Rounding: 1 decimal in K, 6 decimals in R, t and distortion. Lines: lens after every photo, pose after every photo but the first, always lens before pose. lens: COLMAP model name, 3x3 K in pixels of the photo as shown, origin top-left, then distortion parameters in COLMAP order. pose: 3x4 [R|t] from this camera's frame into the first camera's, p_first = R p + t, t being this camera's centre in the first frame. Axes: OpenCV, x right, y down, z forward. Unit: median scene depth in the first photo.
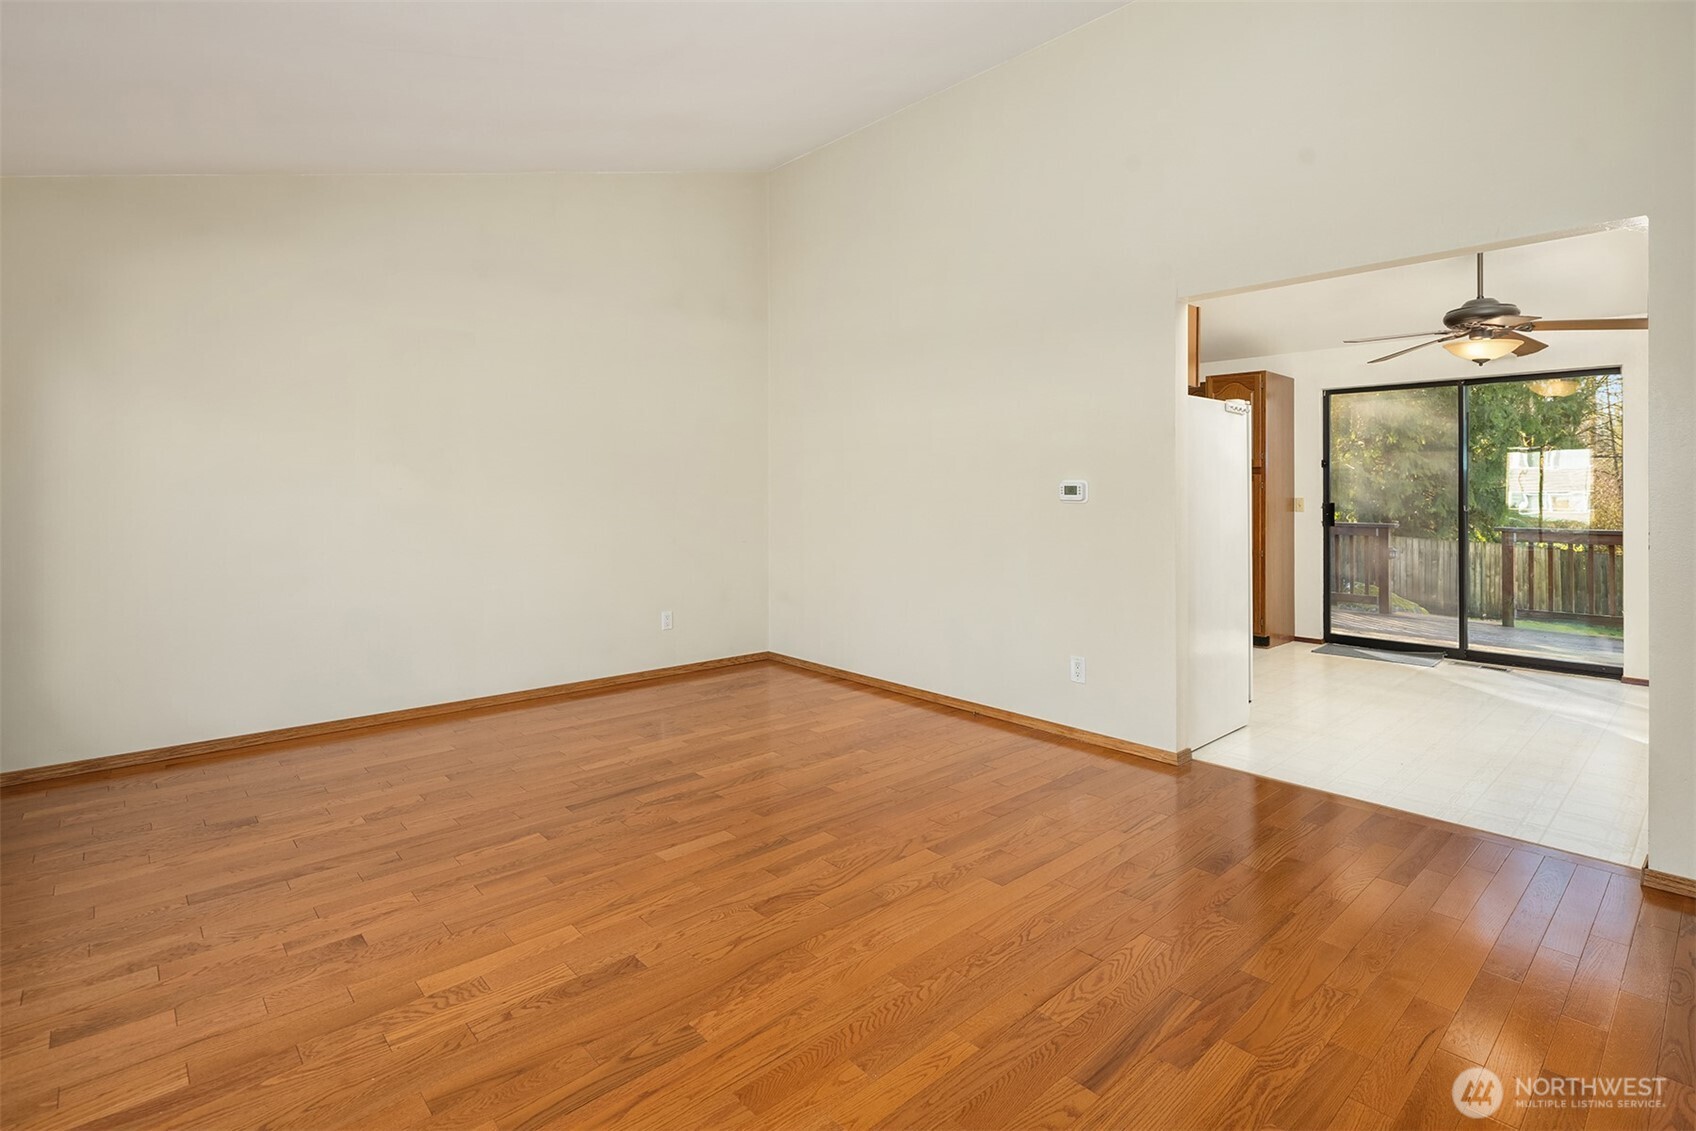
lens RADIAL K [[816.6, 0, 829.1], [0, 816.6, 482.1], [0, 0, 1]] dist [-0.003077, -0.001813]
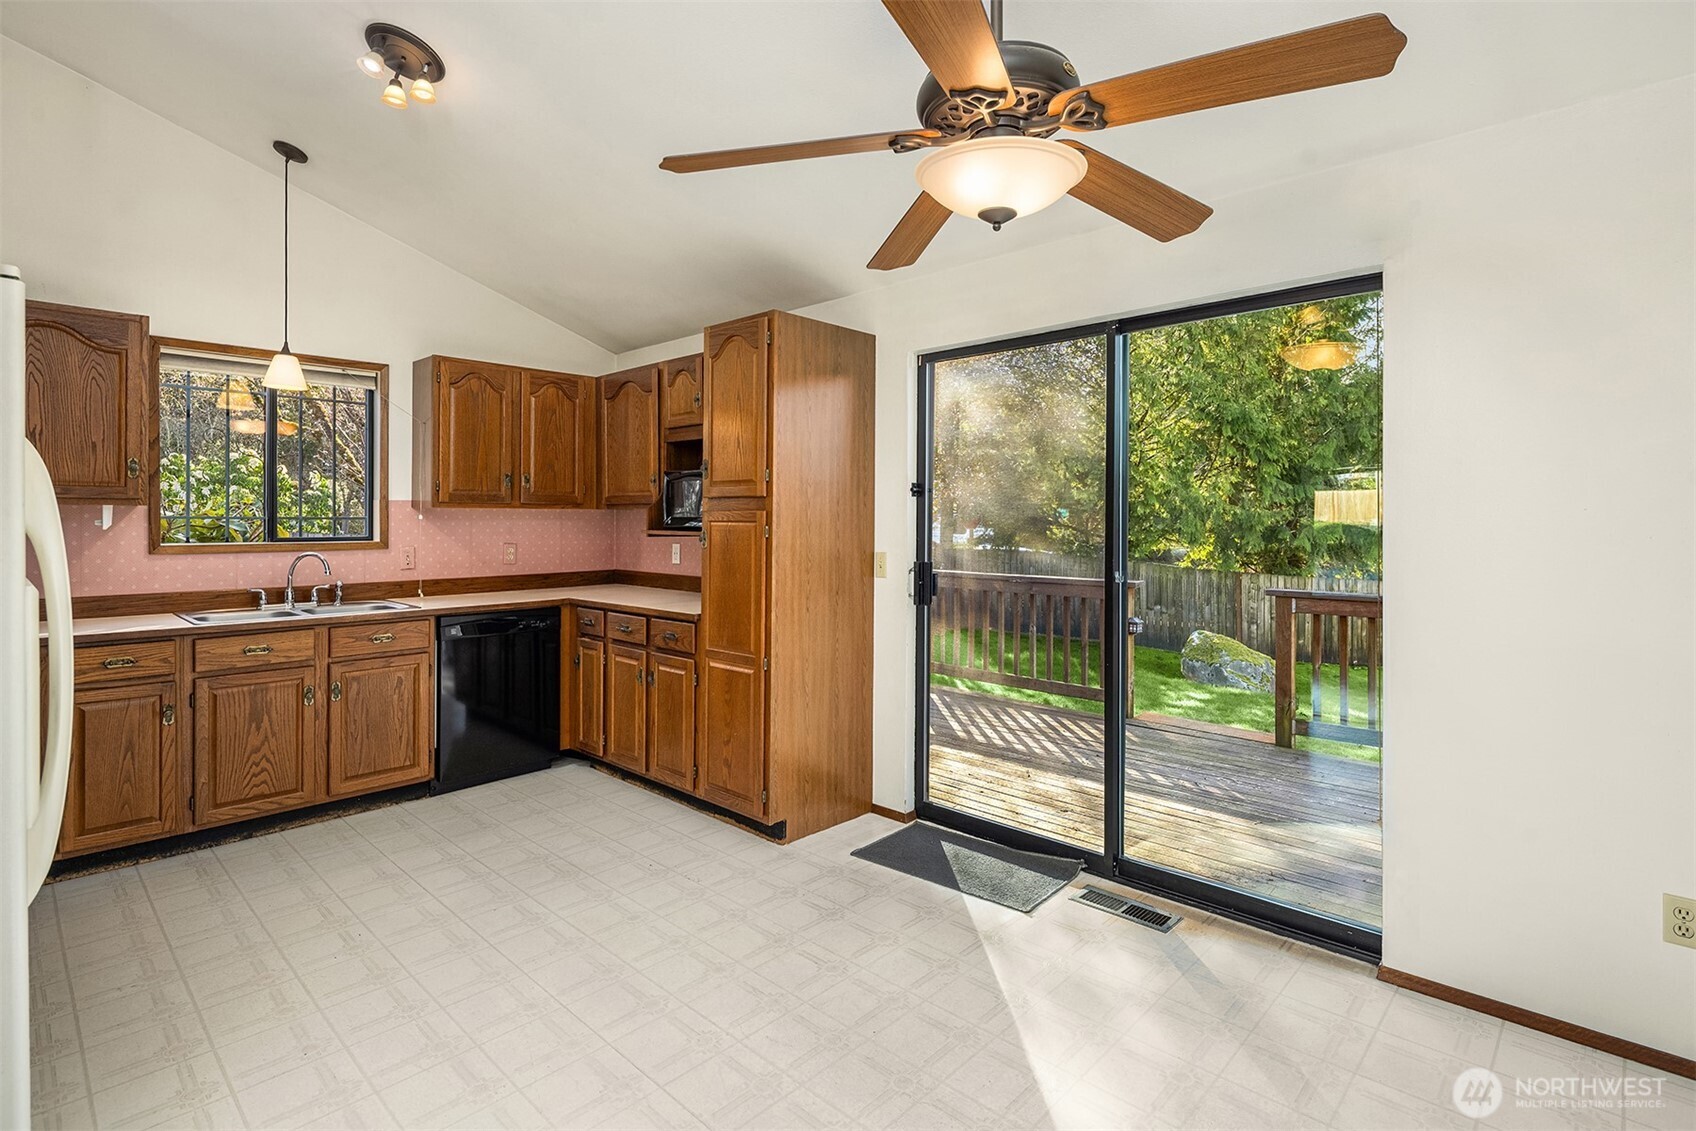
lens RADIAL K [[818.1, 0, 850.8], [0, 818.1, 513.9], [0, 0, 1]] dist [0.002093, -0.000023]
pose [[0.996329, -0.003877, 0.085515, 0.519292], [0.003473, 0.999982, 0.004871, -0.008982], [-0.085532, -0.004556, 0.996325, 0.462544]]
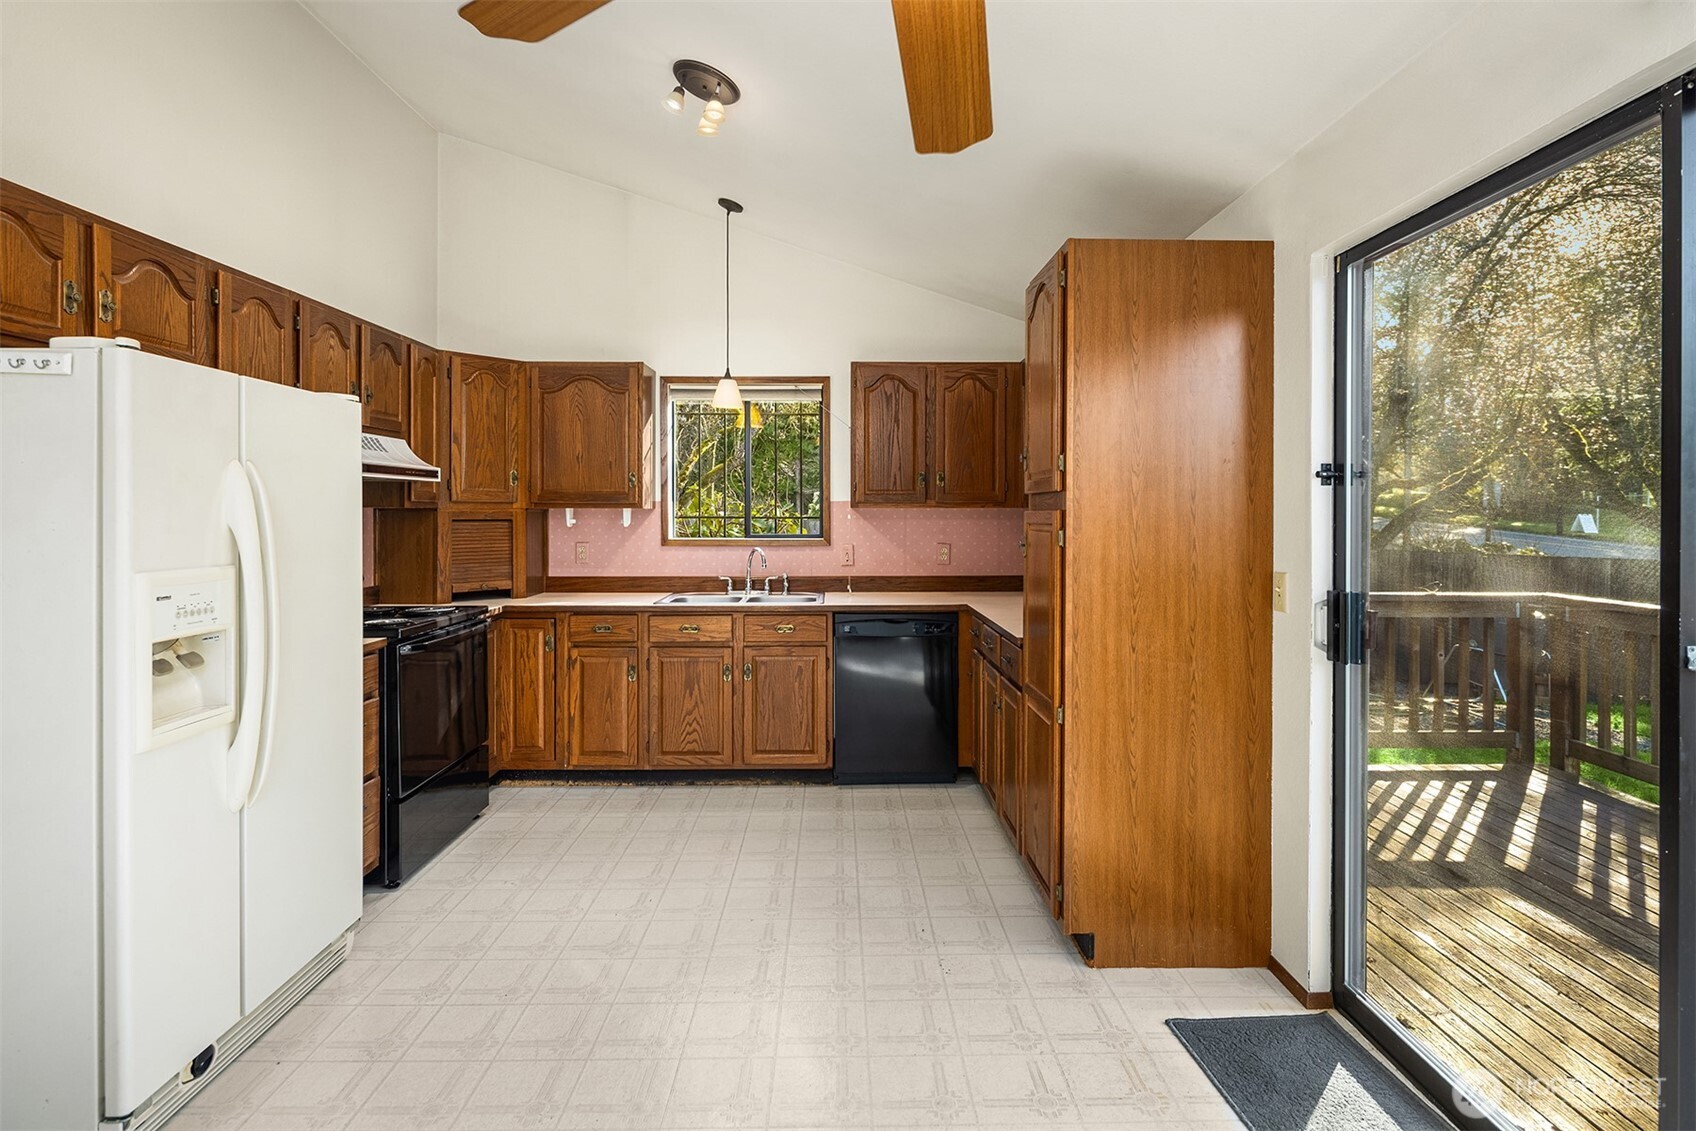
lens RADIAL K [[816.7, 0, 842.1], [0, 816.7, 504.5], [0, 0, 1]] dist [-0.000115, -0.000410]
pose [[0.758249, -0.013437, -0.651826, 0.677097], [0.010170, 0.999910, -0.008783, -0.008905], [0.651886, 0.000030, 0.758317, 0.615302]]
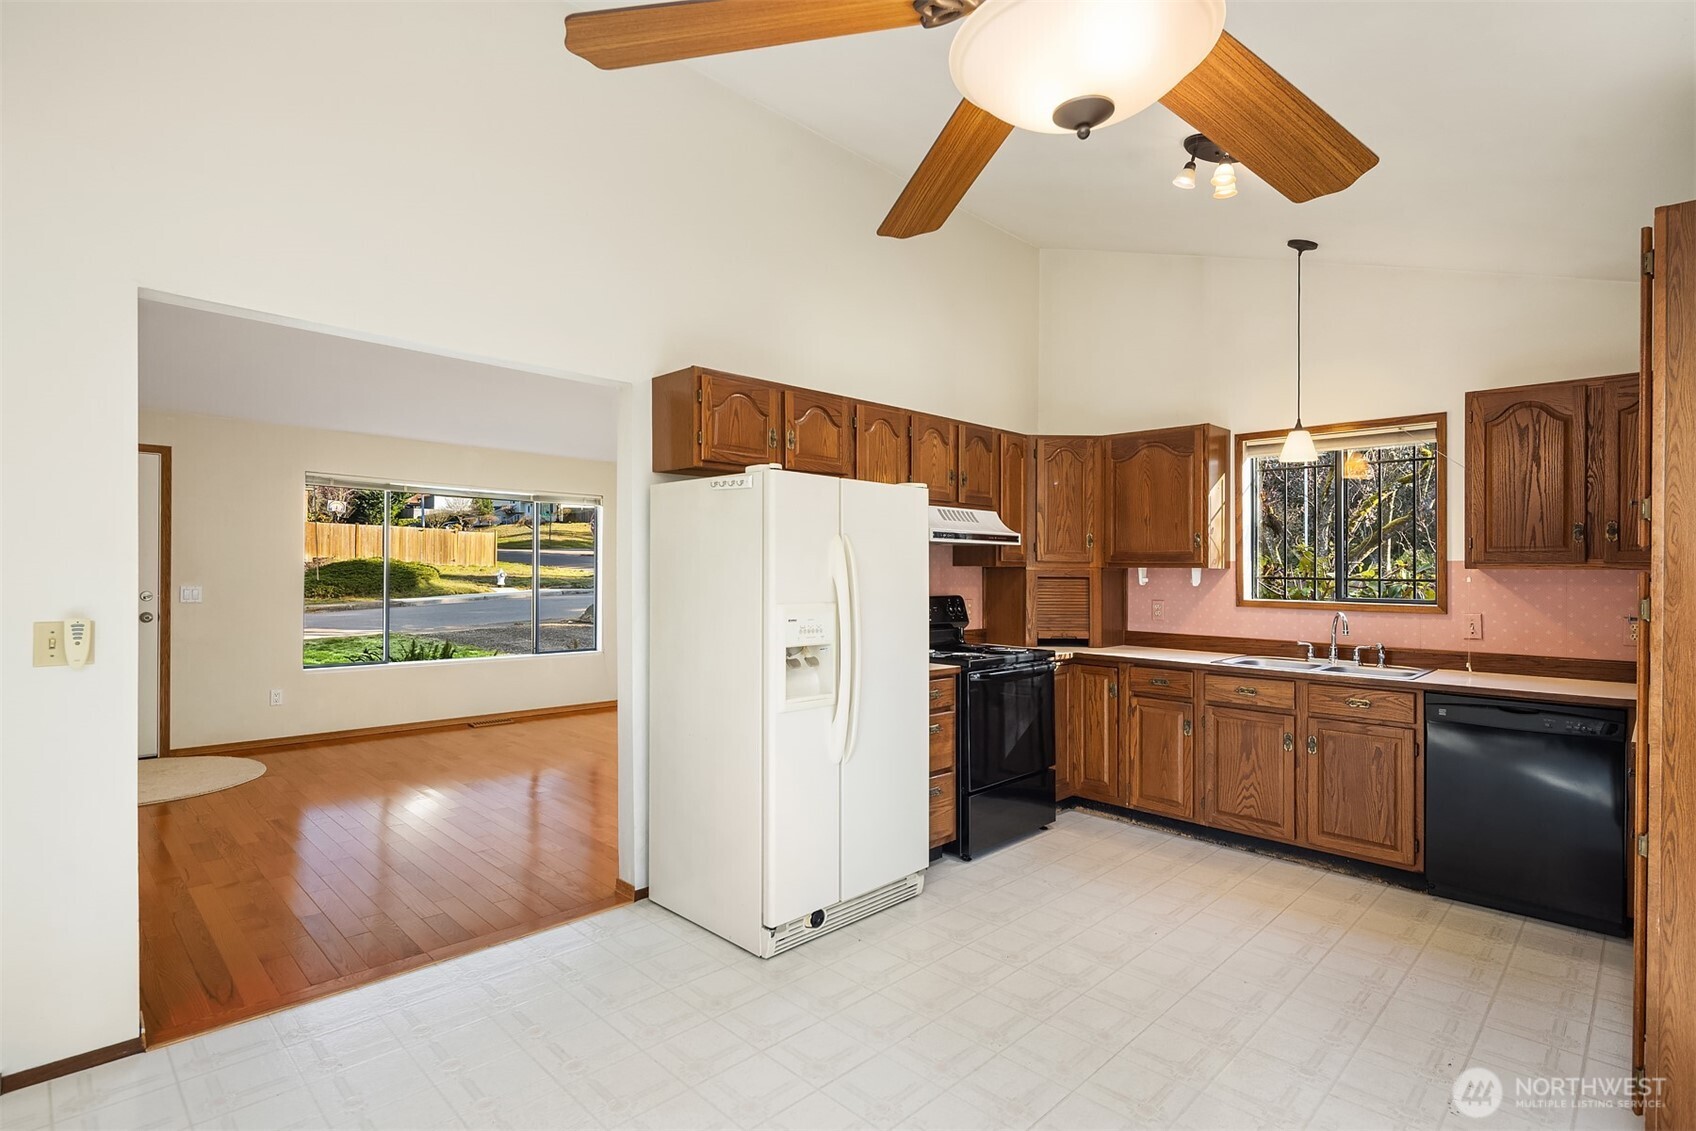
lens RADIAL K [[814.3, 0, 848.0], [0, 814.3, 565.5], [0, 0, 1]] dist [-0.001154, -0.000602]
pose [[0.071239, -0.011727, -0.997390, 0.766208], [-0.000886, 0.999930, -0.011820, -0.007259], [0.997459, 0.001725, 0.071224, 0.669652]]
